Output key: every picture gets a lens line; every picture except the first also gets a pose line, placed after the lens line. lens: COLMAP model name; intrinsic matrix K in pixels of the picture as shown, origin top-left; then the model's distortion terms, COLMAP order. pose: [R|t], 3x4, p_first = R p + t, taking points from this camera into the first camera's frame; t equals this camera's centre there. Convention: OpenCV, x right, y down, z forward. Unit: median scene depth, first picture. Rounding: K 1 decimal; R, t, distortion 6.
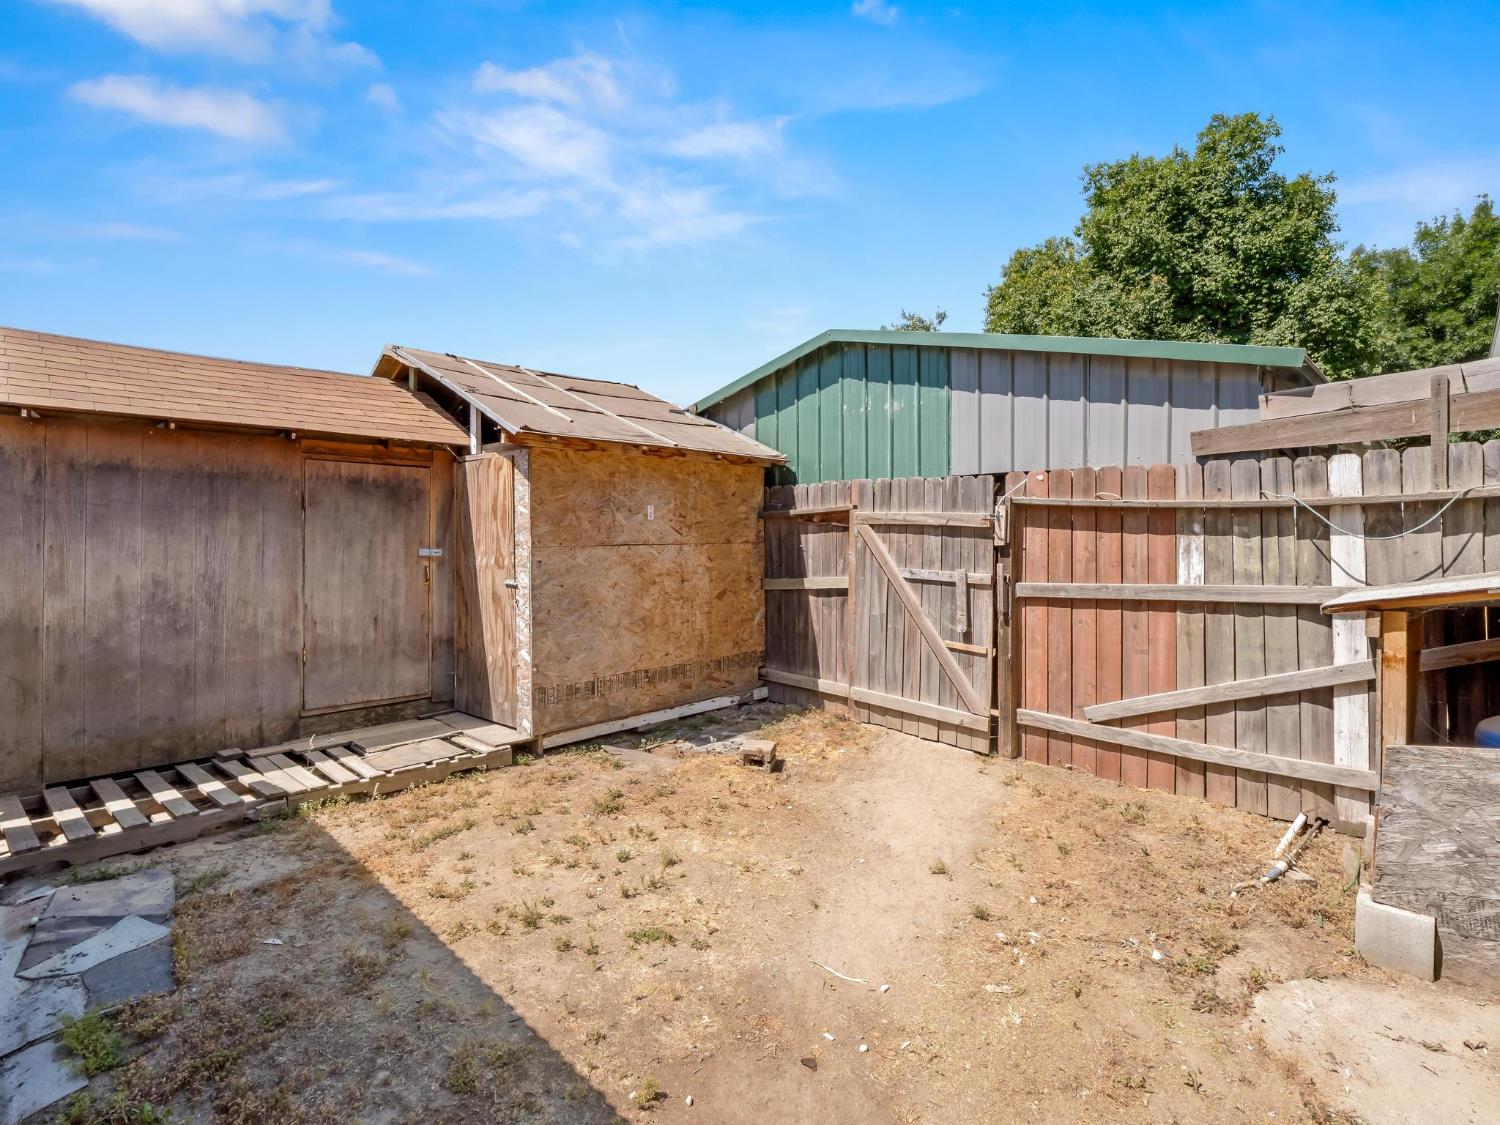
lens RADIAL K [[730.3, 0, 745.8], [0, 730.3, 555.1], [0, 0, 1]] dist [-0.003392, -0.009863]
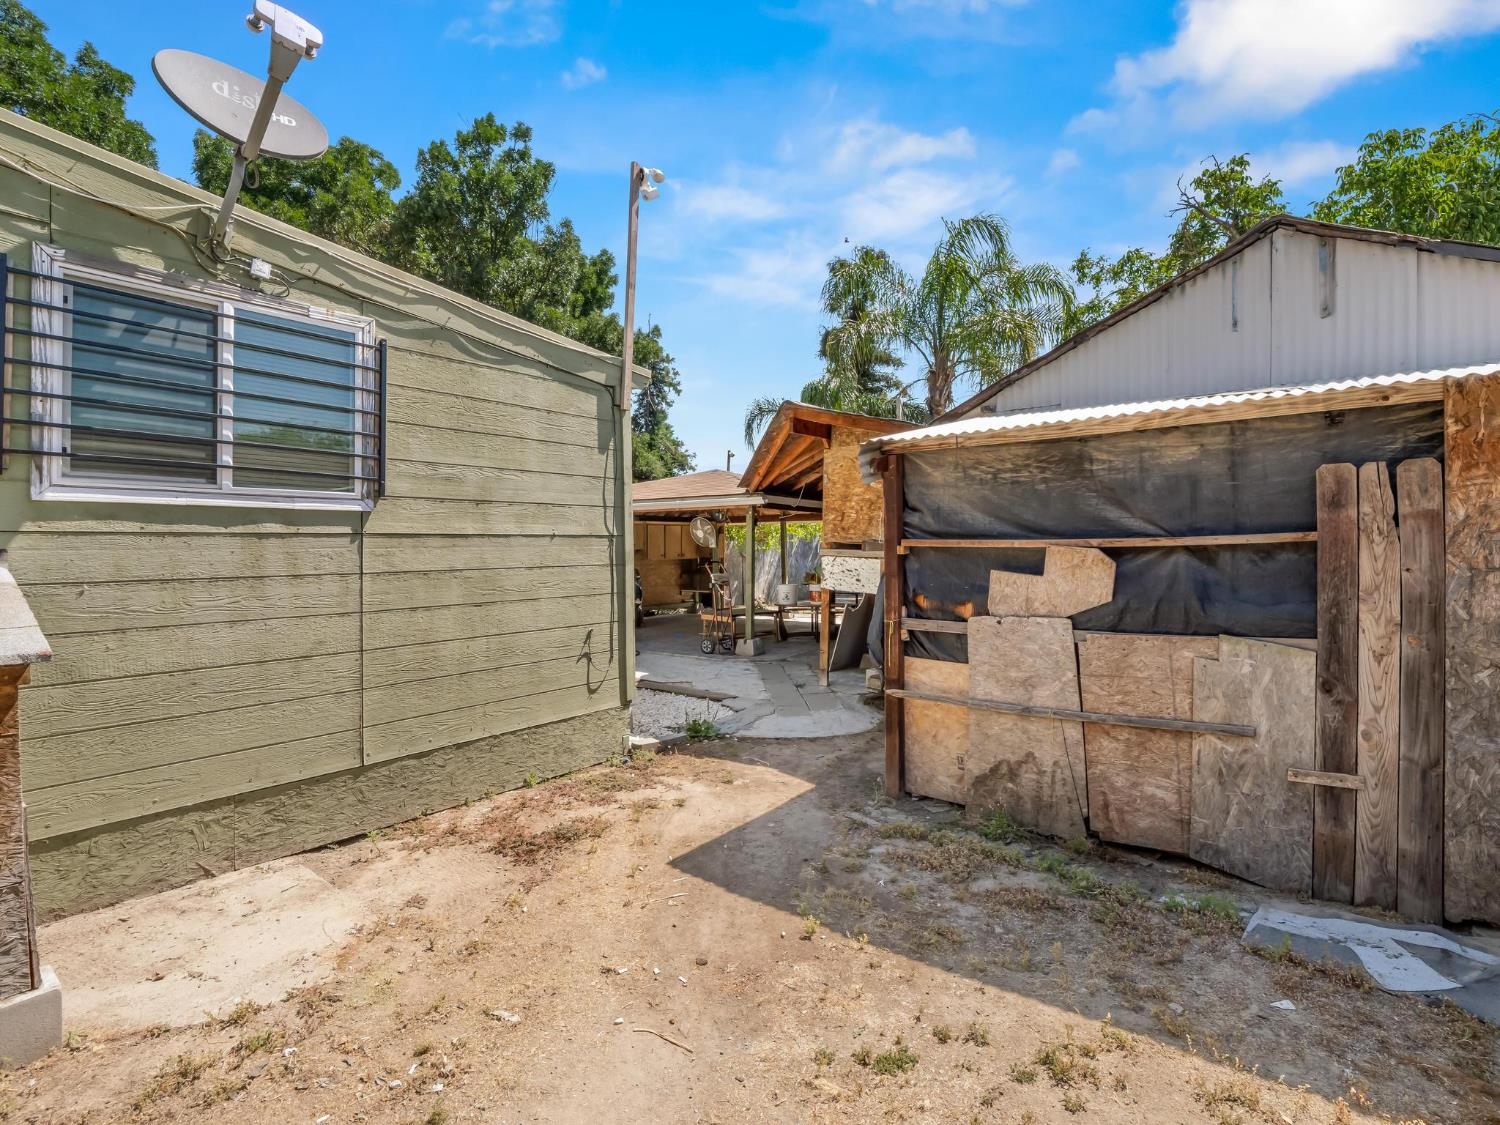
lens RADIAL K [[730.3, 0, 745.8], [0, 730.3, 555.1], [0, 0, 1]] dist [-0.003392, -0.009863]
pose [[-0.996053, 0.003209, -0.088705, 0.104007], [0.000579, 0.999560, 0.029653, -0.059626], [0.088761, 0.029484, -0.995616, 1.941676]]
